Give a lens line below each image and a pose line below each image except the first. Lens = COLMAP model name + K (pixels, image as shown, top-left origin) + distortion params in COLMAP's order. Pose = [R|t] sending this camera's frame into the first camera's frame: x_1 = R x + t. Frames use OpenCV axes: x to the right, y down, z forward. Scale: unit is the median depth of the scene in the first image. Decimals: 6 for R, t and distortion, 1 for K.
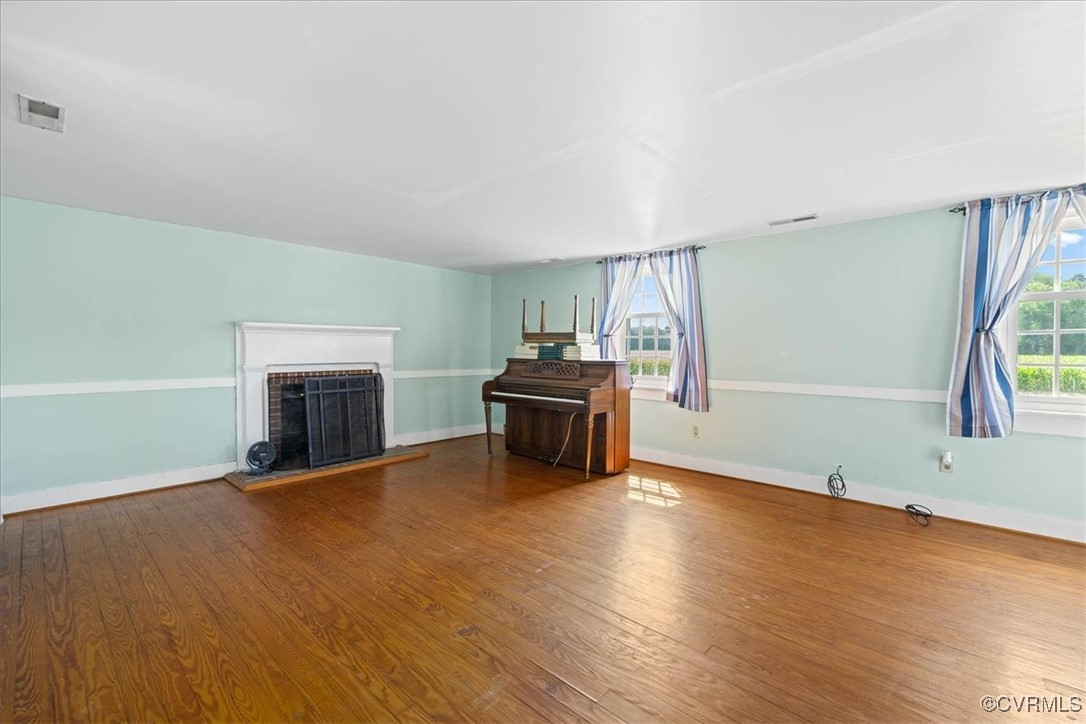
lens RADIAL K [[475.0, 0, 543.0], [0, 475.0, 362.0], [0, 0, 1]] dist [-0.001408, -0.000063]
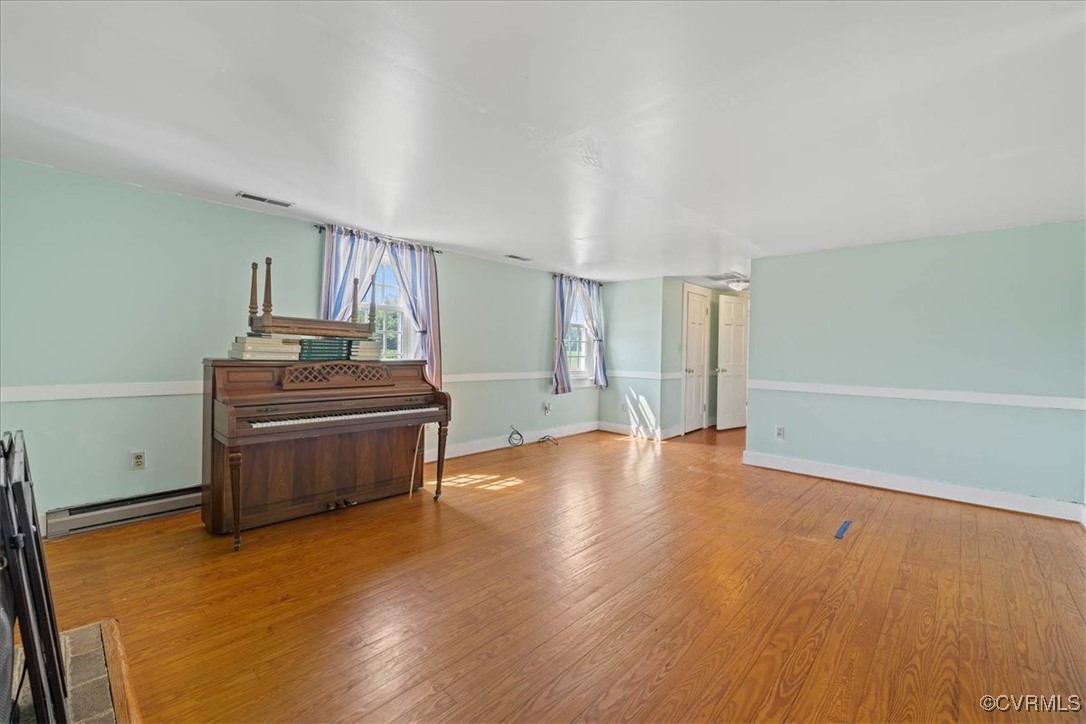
lens RADIAL K [[461.6, 0, 540.5], [0, 461.6, 352.3], [0, 0, 1]] dist [-0.000828, -0.000391]
pose [[-0.007111, -0.010885, 0.999915, -0.826929], [0.006321, 0.999920, 0.010930, -0.027969], [-0.999955, 0.006398, -0.007041, 0.902913]]
